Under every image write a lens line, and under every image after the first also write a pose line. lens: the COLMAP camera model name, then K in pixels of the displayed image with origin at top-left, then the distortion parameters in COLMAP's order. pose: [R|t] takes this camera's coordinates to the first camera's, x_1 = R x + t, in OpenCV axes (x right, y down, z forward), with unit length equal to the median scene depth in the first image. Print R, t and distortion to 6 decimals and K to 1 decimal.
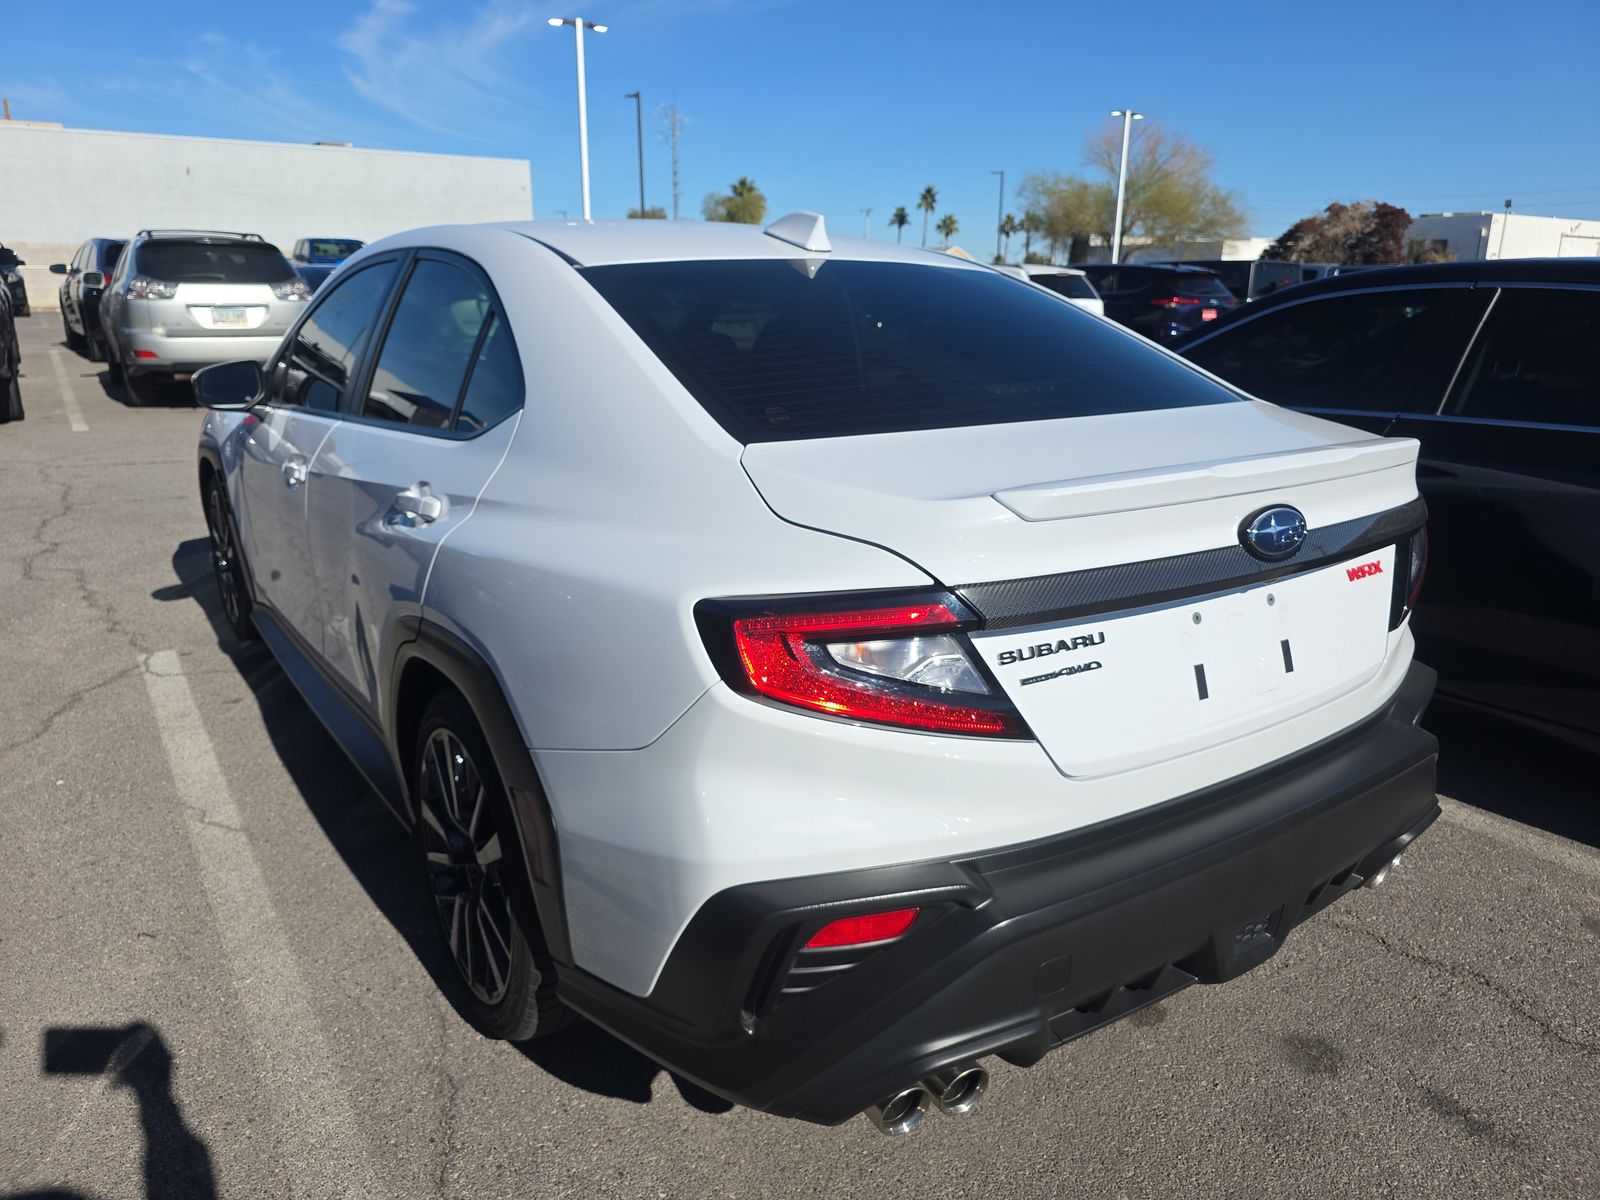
lens RADIAL K [[1083.3, 0, 800.3], [0, 1083.3, 627.7], [0, 0, 1]] dist [0.025831, -0.027330]
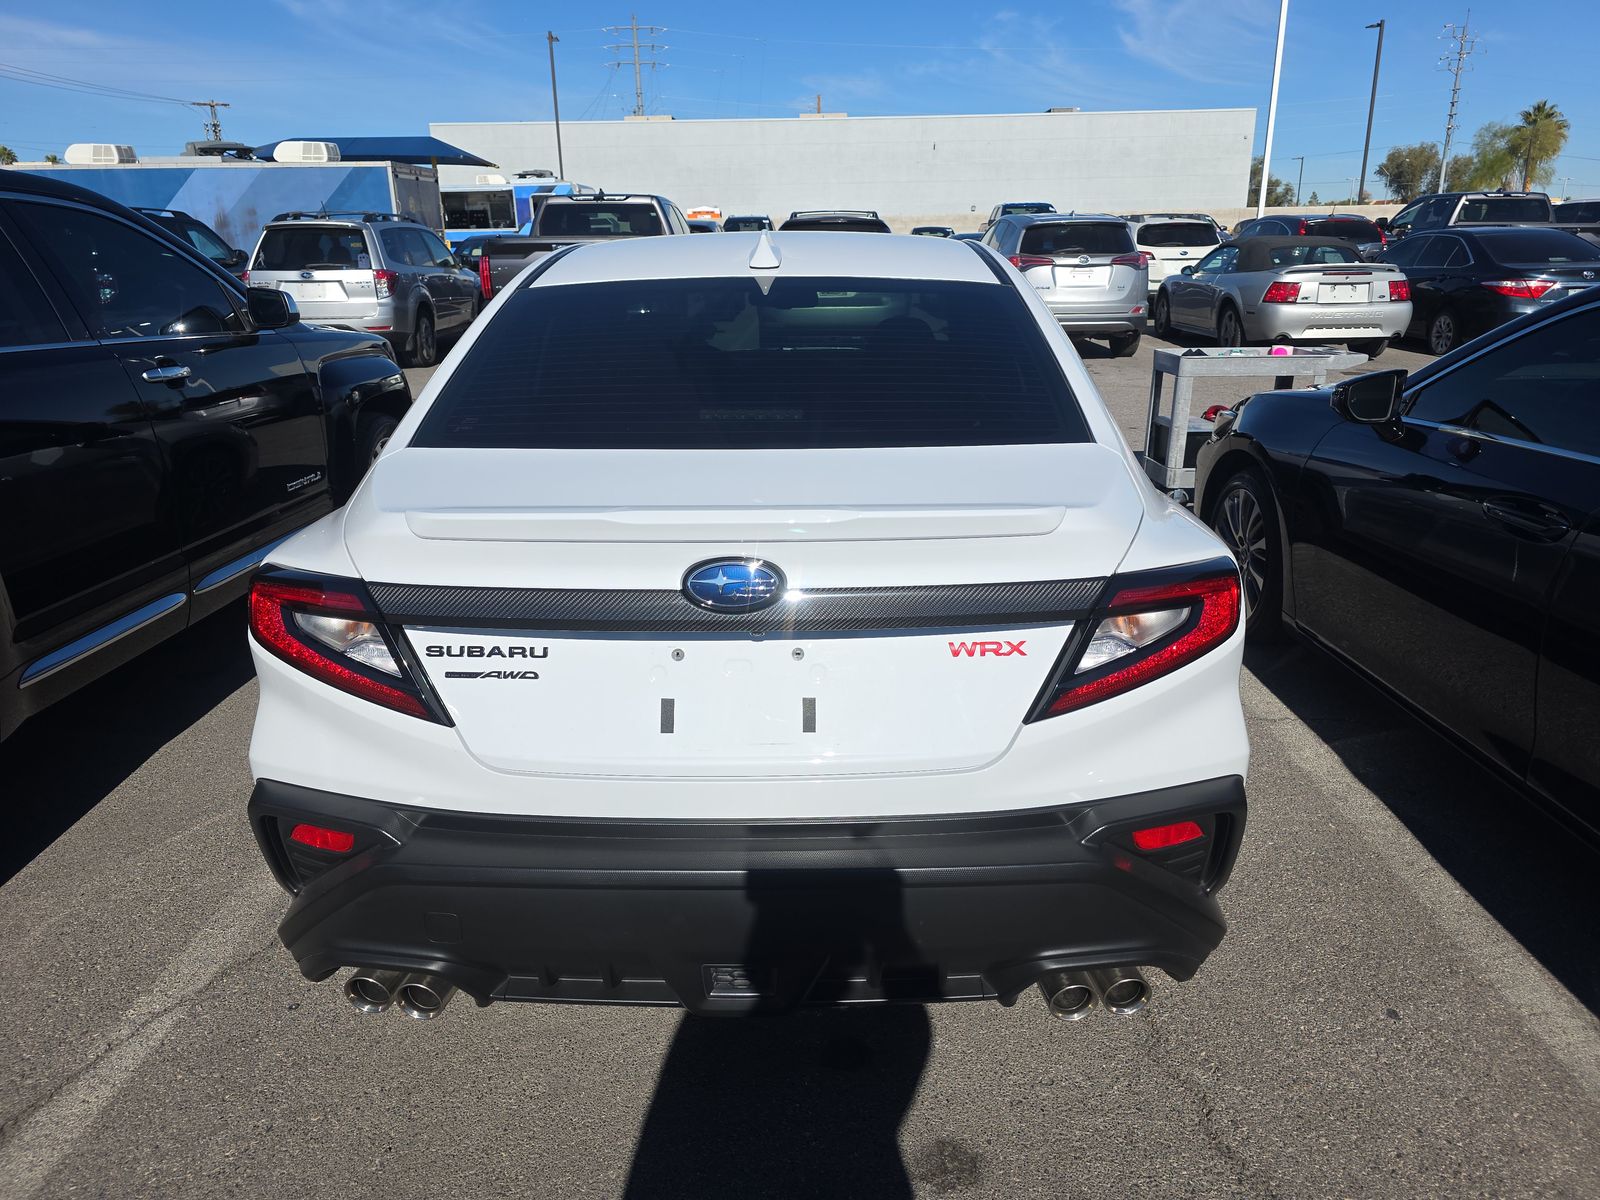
lens RADIAL K [[1076.0, 0, 804.8], [0, 1076.0, 605.2], [0, 0, 1]] dist [0.043590, -0.039283]
pose [[0.816063, 0.165452, -0.553775, 0.683902], [-0.154284, 0.985742, 0.067154, -0.095820], [0.556990, 0.030637, 0.829954, 0.144278]]
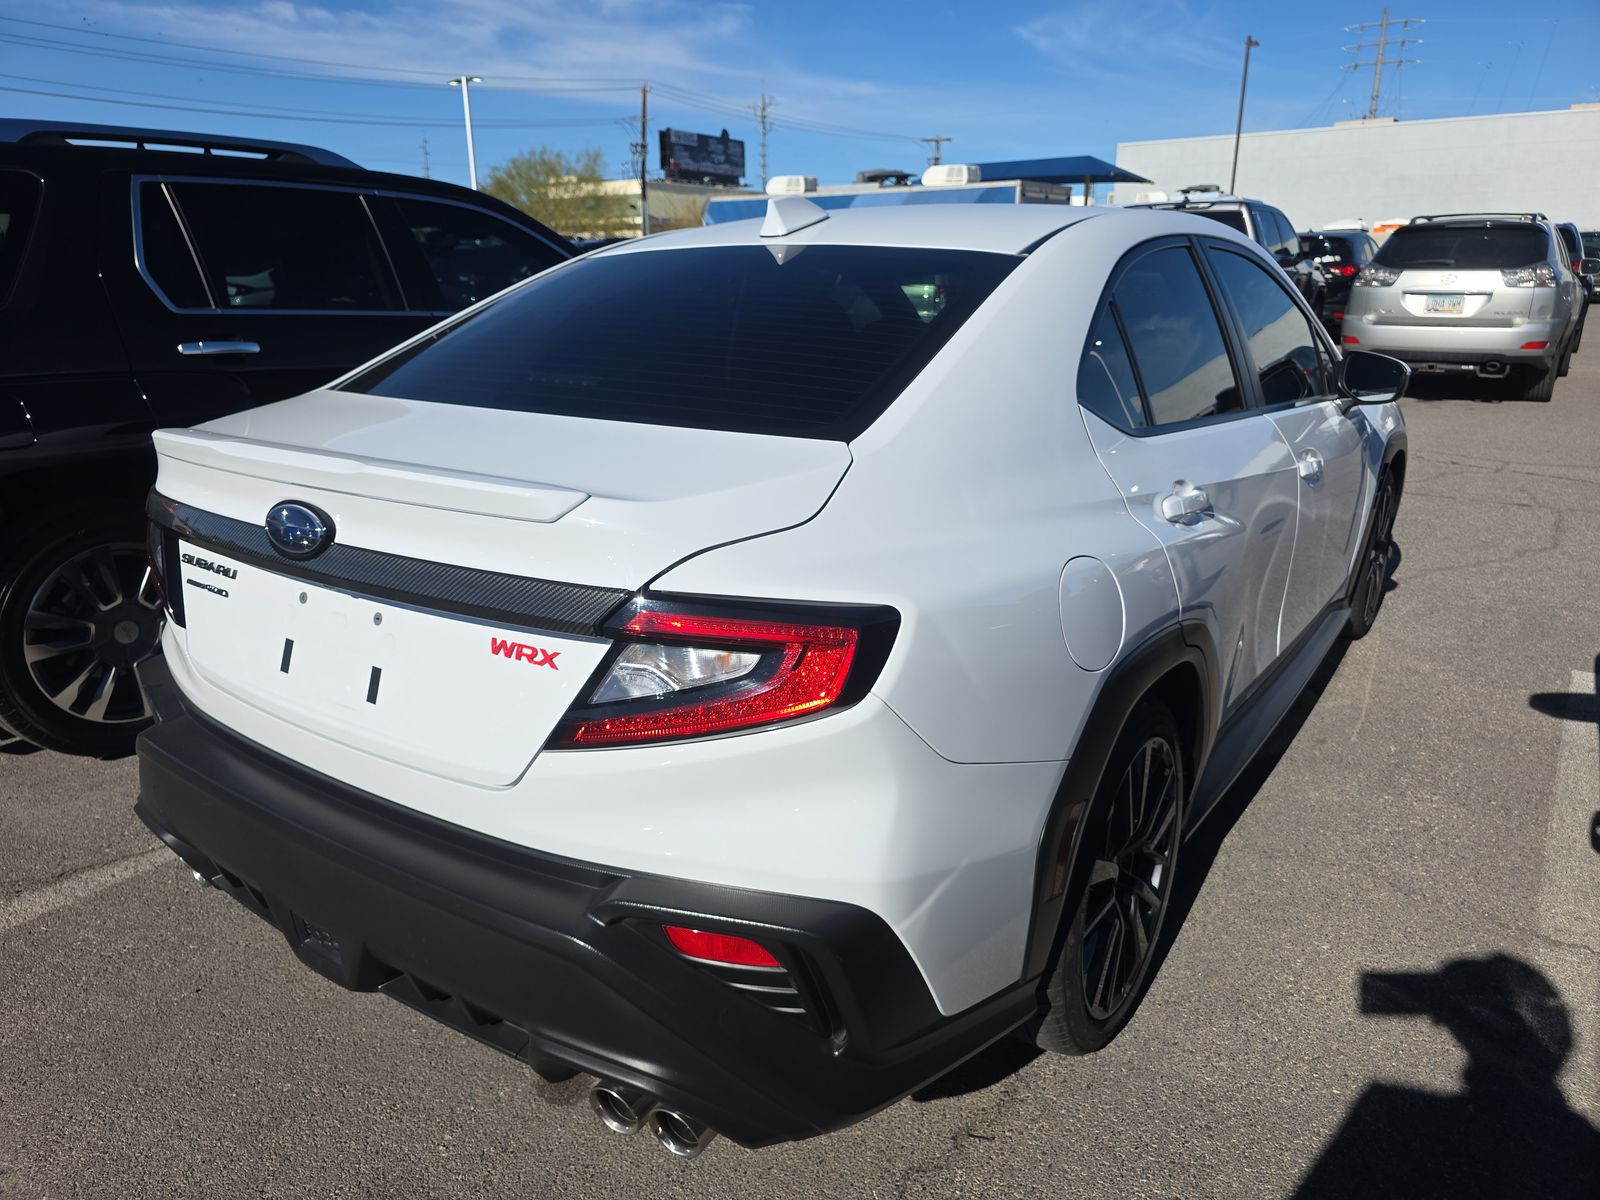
lens RADIAL K [[1072.9, 0, 794.0], [0, 1072.9, 635.6], [0, 0, 1]] dist [0.048834, -0.039109]
pose [[0.346189, 0.288267, -0.892780, 0.964488], [-0.272719, 0.941450, 0.198231, -0.202347], [0.897651, 0.174853, 0.404536, 0.673242]]
